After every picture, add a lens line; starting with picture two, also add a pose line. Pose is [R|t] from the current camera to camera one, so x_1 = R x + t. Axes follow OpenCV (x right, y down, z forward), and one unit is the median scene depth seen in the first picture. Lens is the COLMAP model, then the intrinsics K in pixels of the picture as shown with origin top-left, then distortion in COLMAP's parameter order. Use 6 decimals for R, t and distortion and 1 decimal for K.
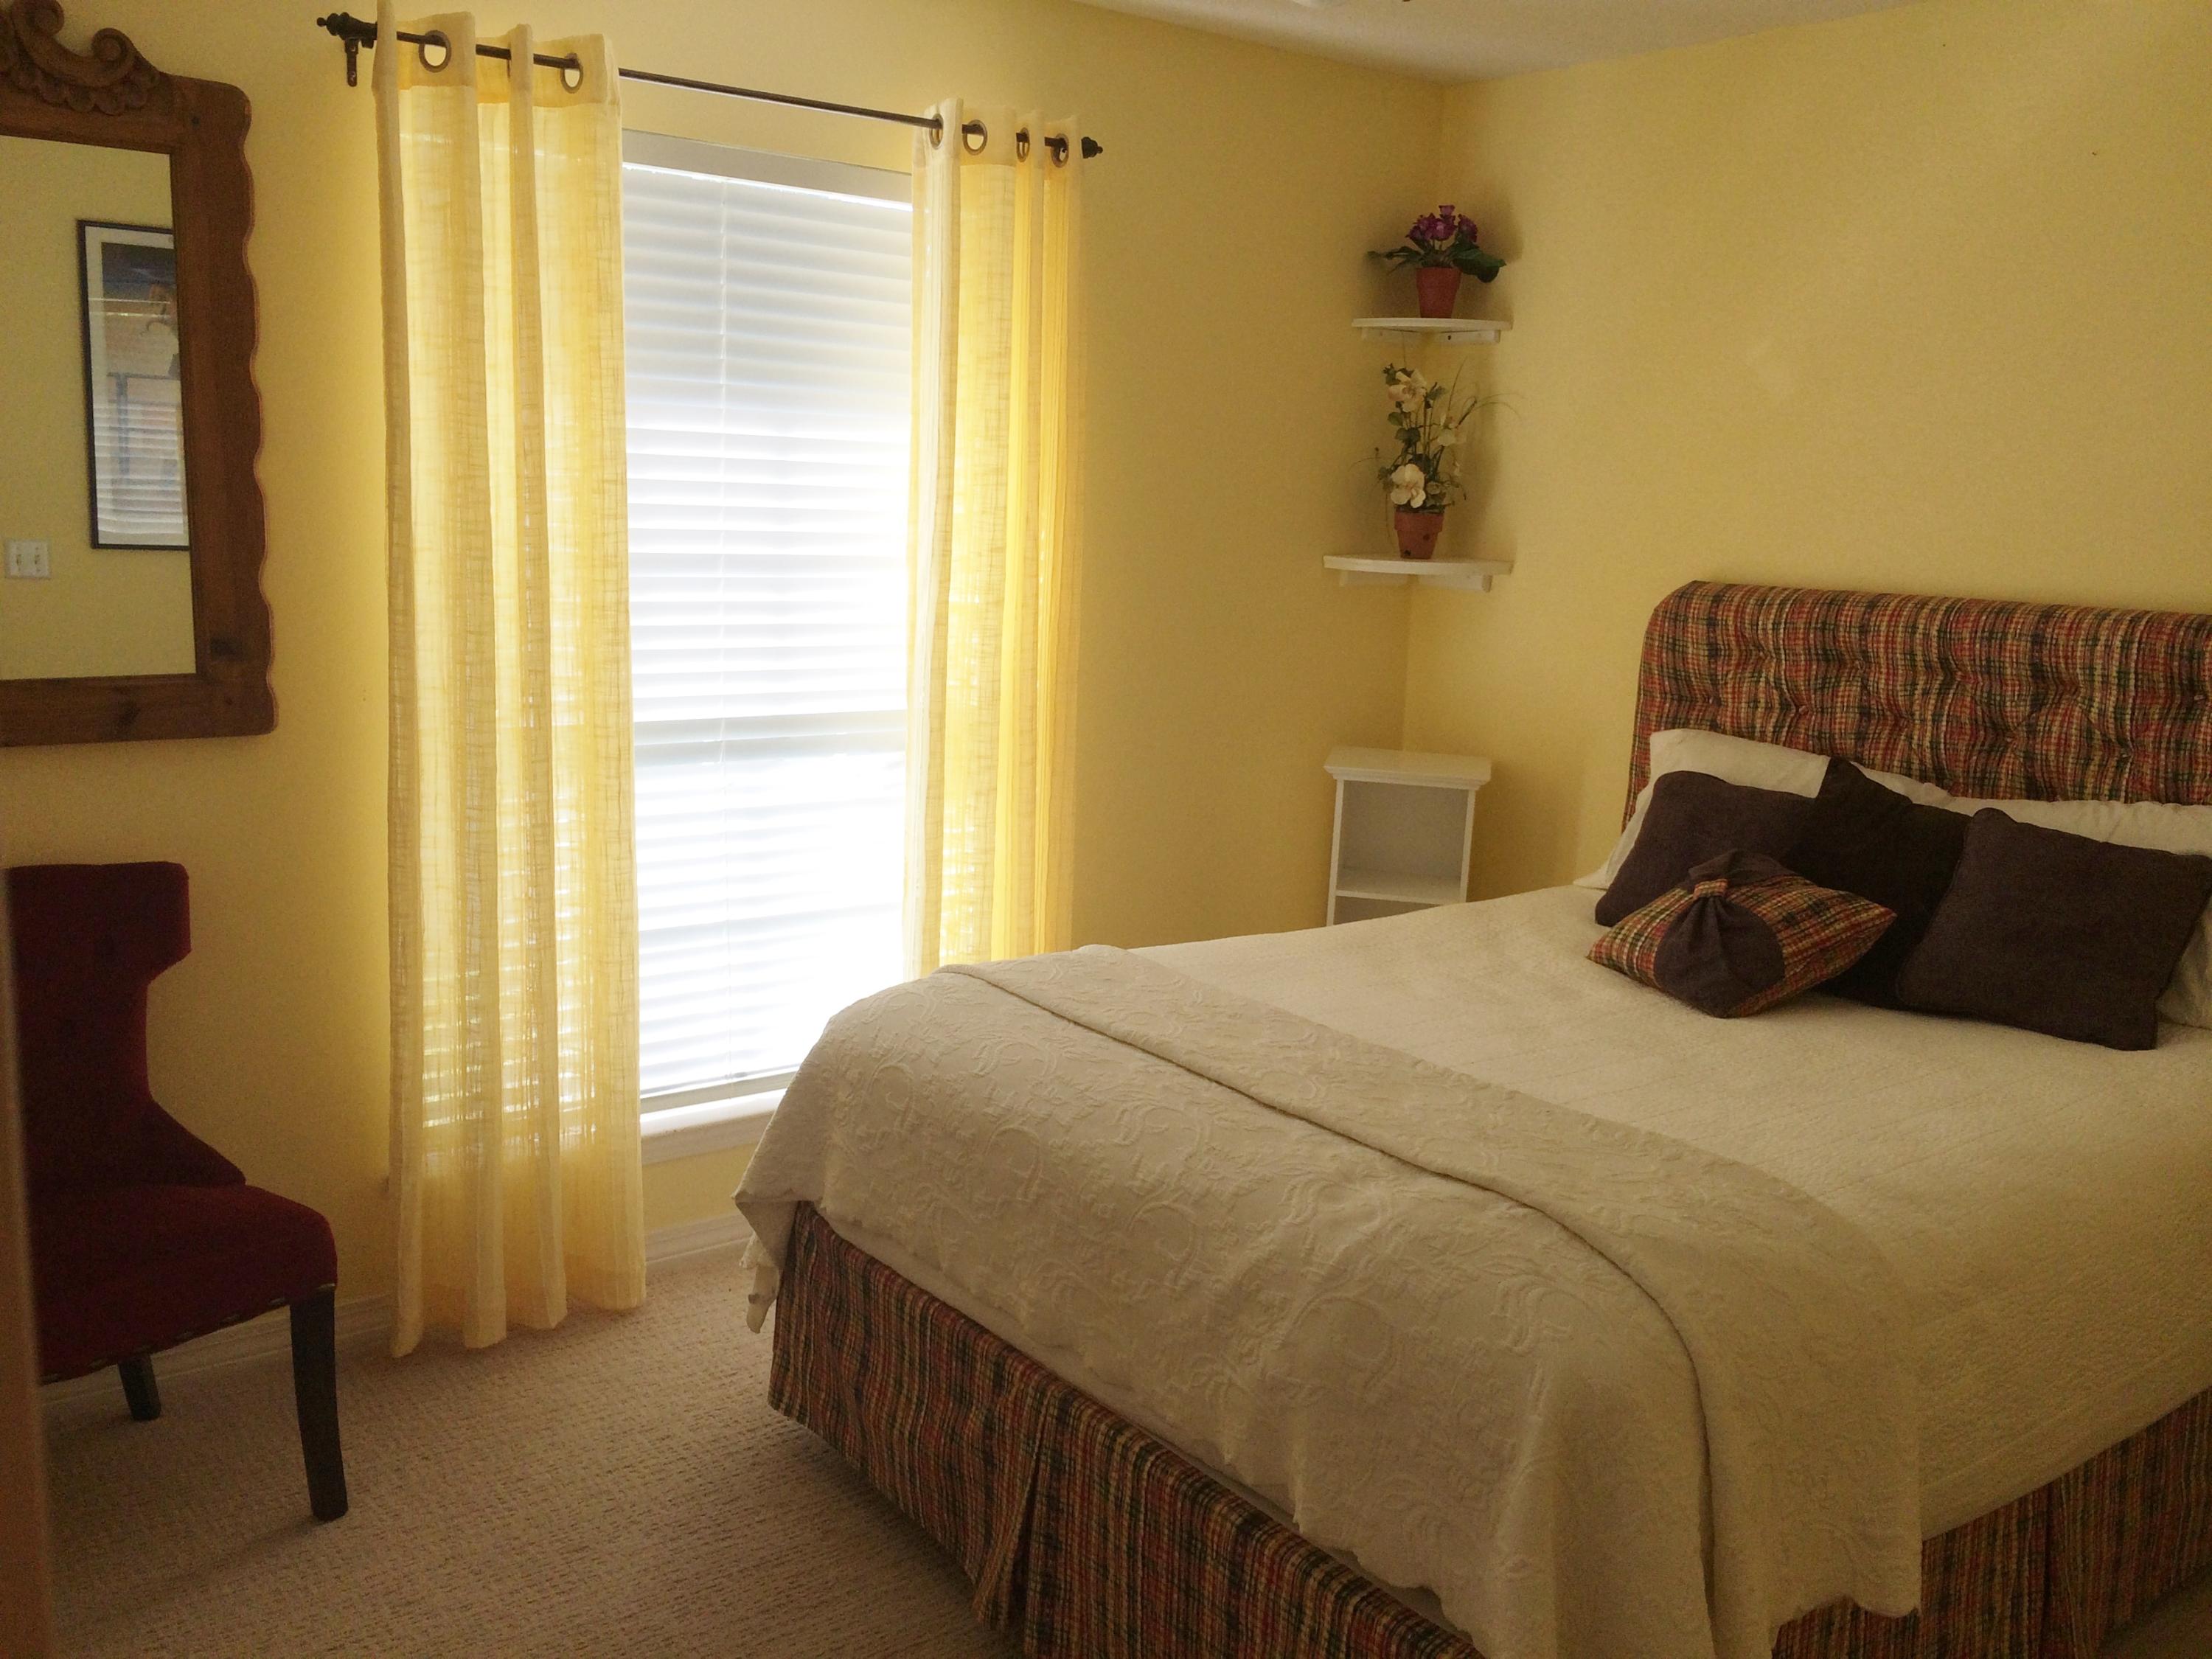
lens RADIAL K [[1890.8, 0, 1112.6], [0, 1890.8, 835.1], [0, 0, 1]] dist [0.067169, -0.079647]
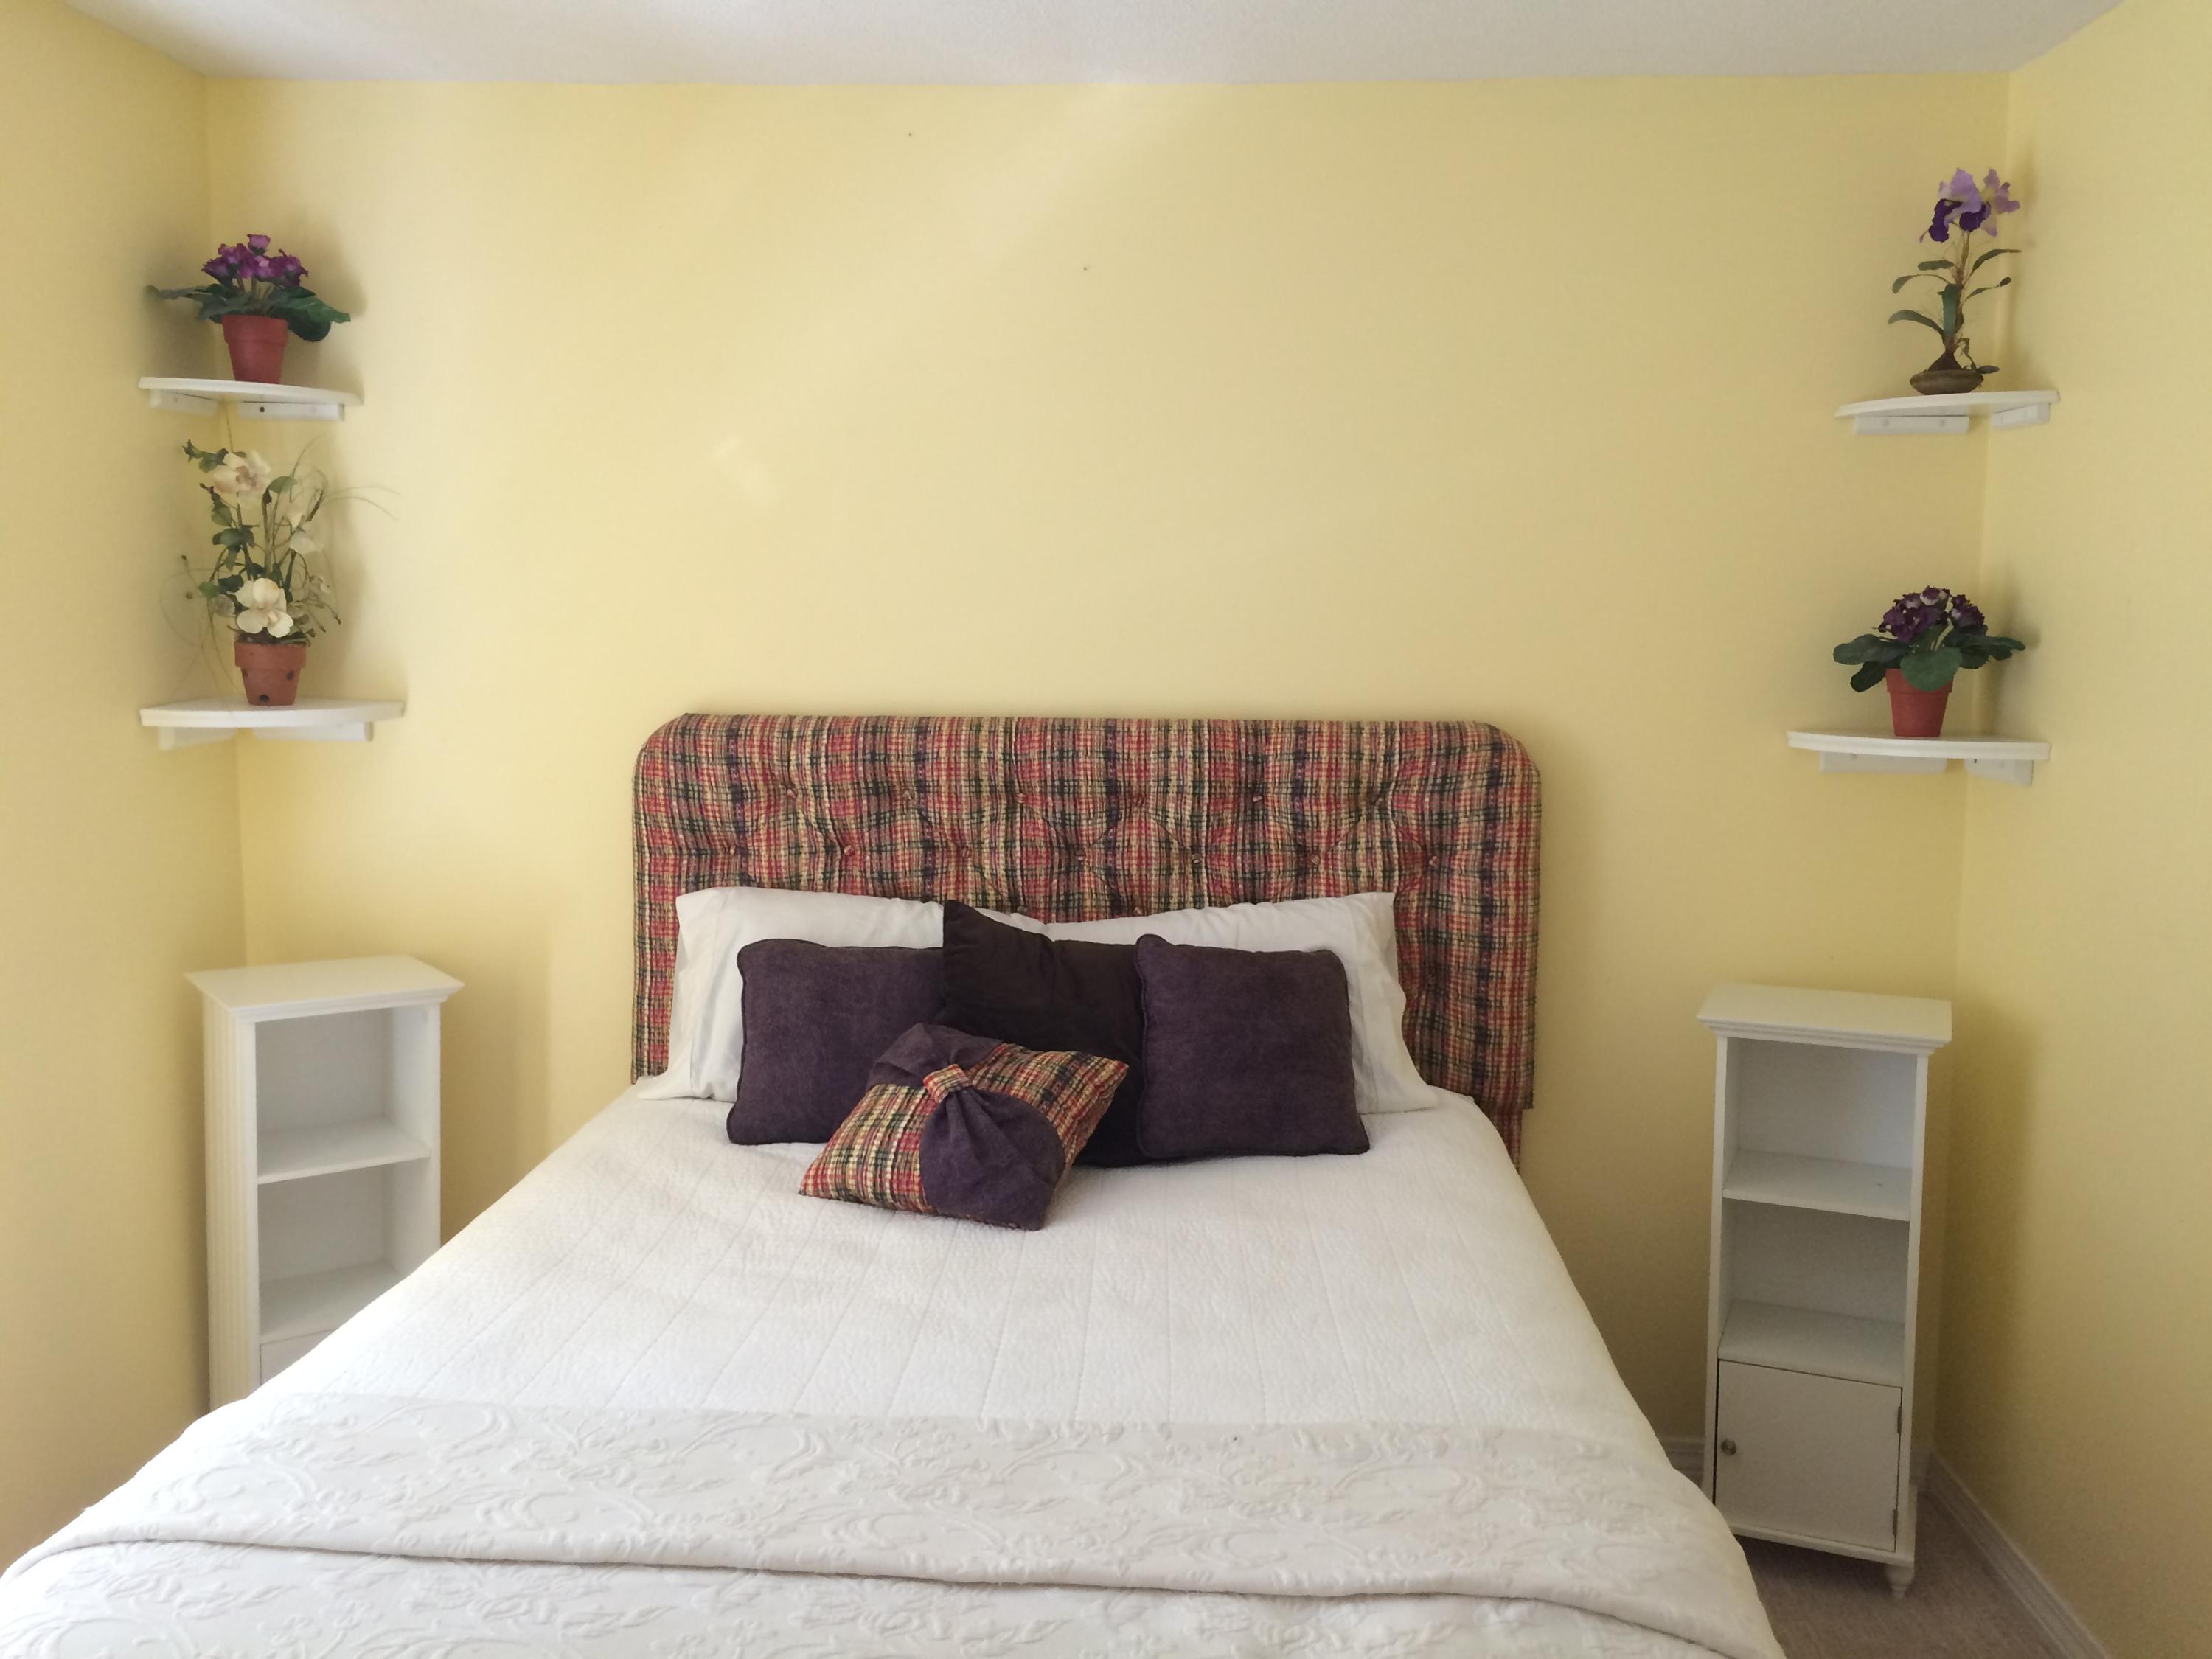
lens RADIAL K [[1890.8, 0, 1112.6], [0, 1890.8, 835.1], [0, 0, 1]] dist [0.067169, -0.079647]
pose [[0.654077, -0.120987, 0.746689, -0.225411], [0.151229, 0.988112, 0.027634, -0.080556], [-0.741156, 0.094846, 0.664599, 0.324499]]
